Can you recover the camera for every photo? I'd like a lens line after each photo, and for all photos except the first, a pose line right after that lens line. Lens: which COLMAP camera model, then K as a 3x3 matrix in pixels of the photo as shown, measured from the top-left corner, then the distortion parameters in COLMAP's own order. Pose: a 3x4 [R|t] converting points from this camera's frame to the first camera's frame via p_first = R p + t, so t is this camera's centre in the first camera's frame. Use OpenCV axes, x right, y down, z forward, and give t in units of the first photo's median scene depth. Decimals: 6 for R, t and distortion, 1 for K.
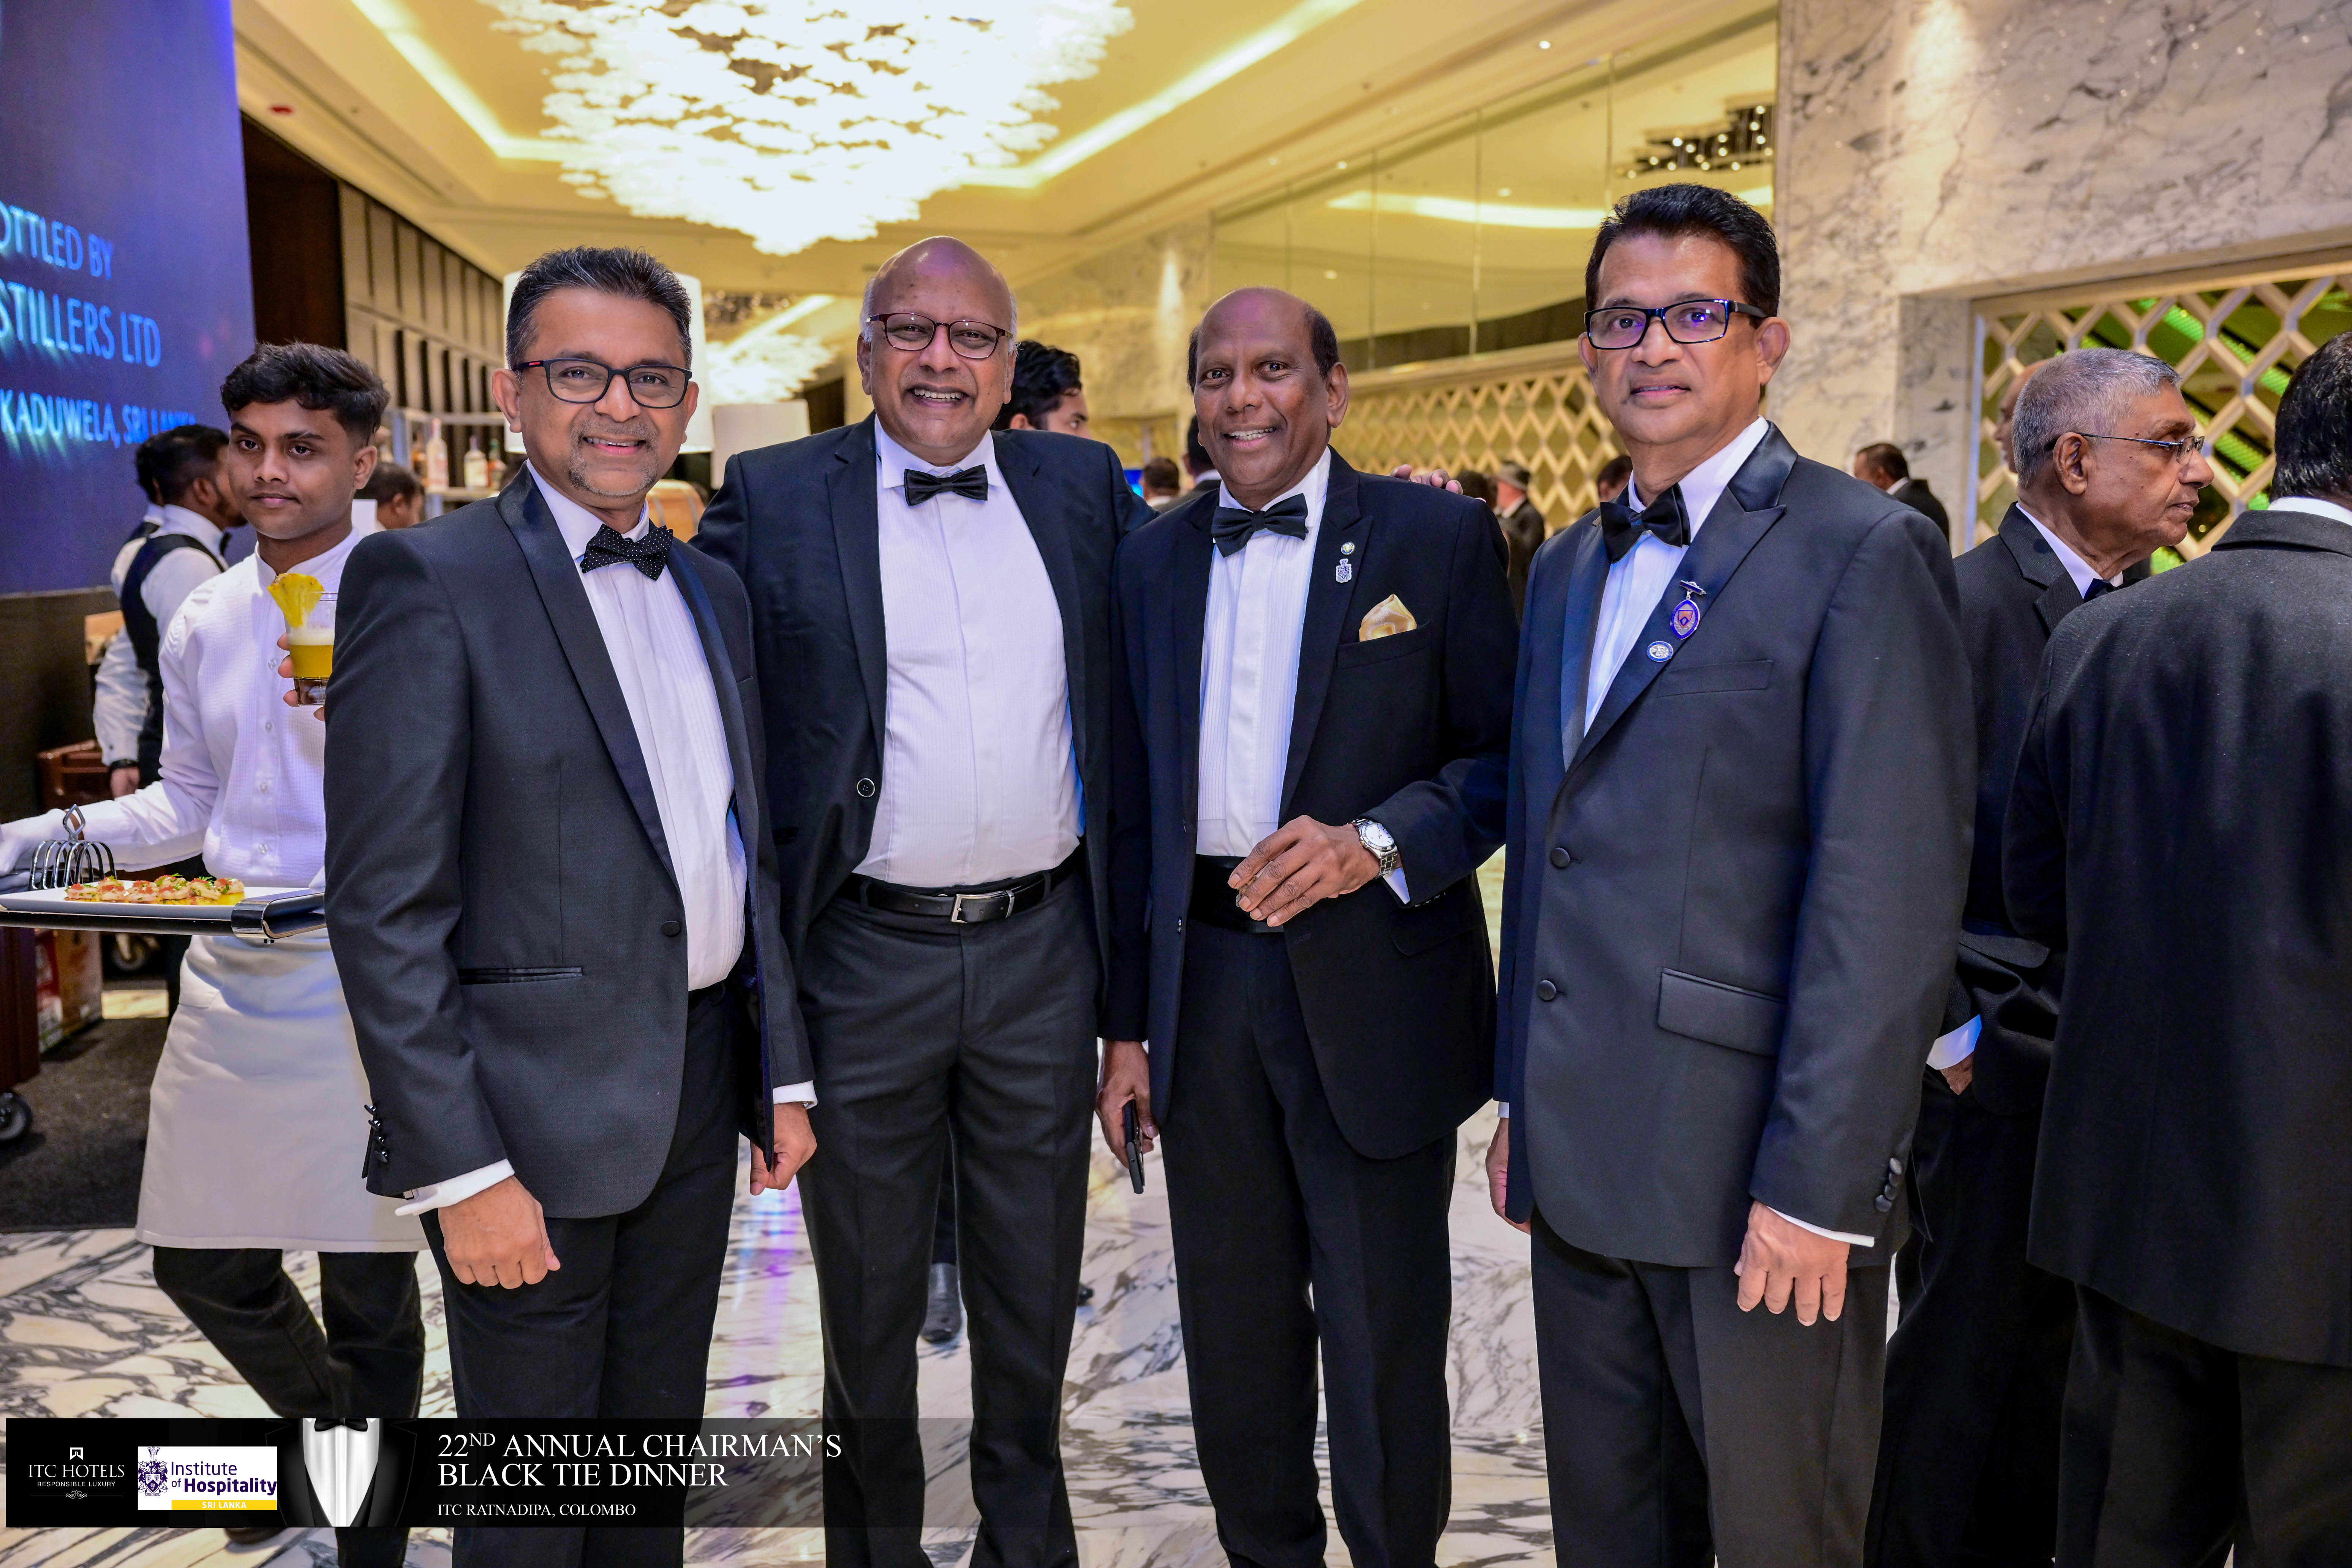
lens RADIAL K [[2021.9, 0, 1165.7], [0, 2021.9, 774.8], [0, 0, 1]] dist [-0.003052, 0.001957]
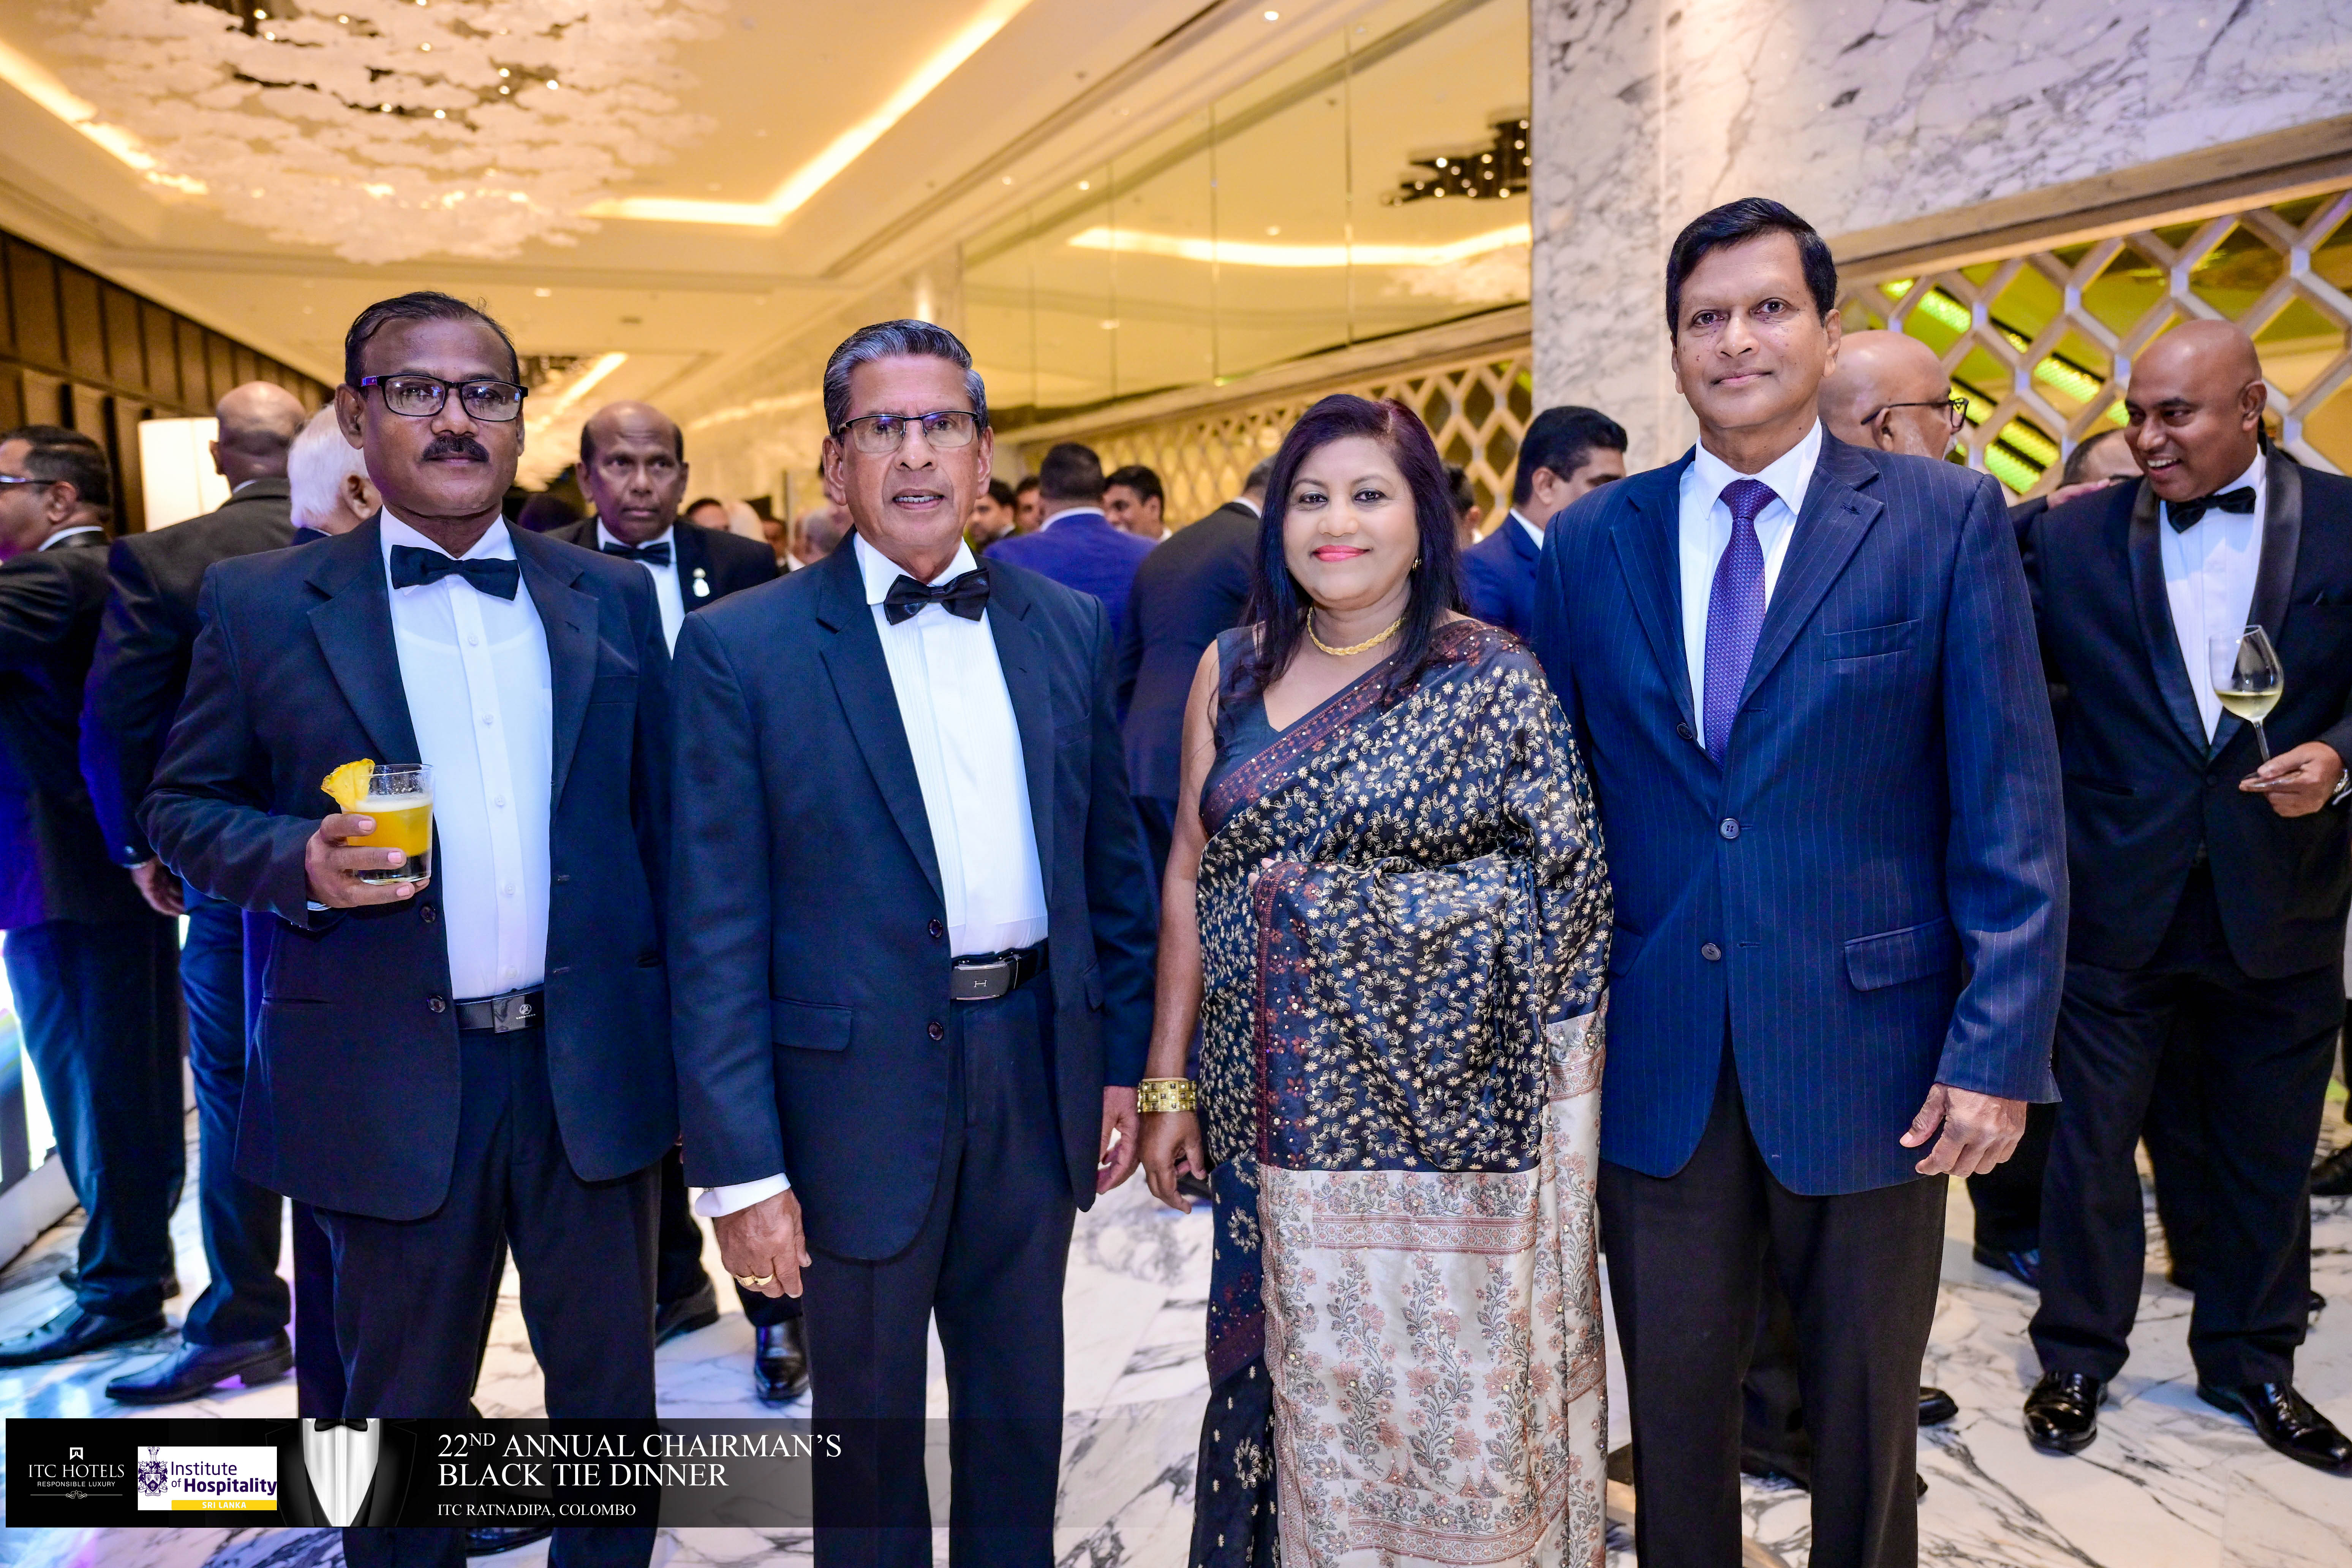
lens RADIAL K [[1802.7, 0, 1180.5], [0, 1802.7, 782.6], [0, 0, 1]] dist [-0.009382, -0.004635]
pose [[0.996485, -0.032160, 0.077354, 0.096977], [0.032995, 0.999410, -0.009538, -0.030632], [-0.077002, 0.012056, 0.996958, 0.291019]]
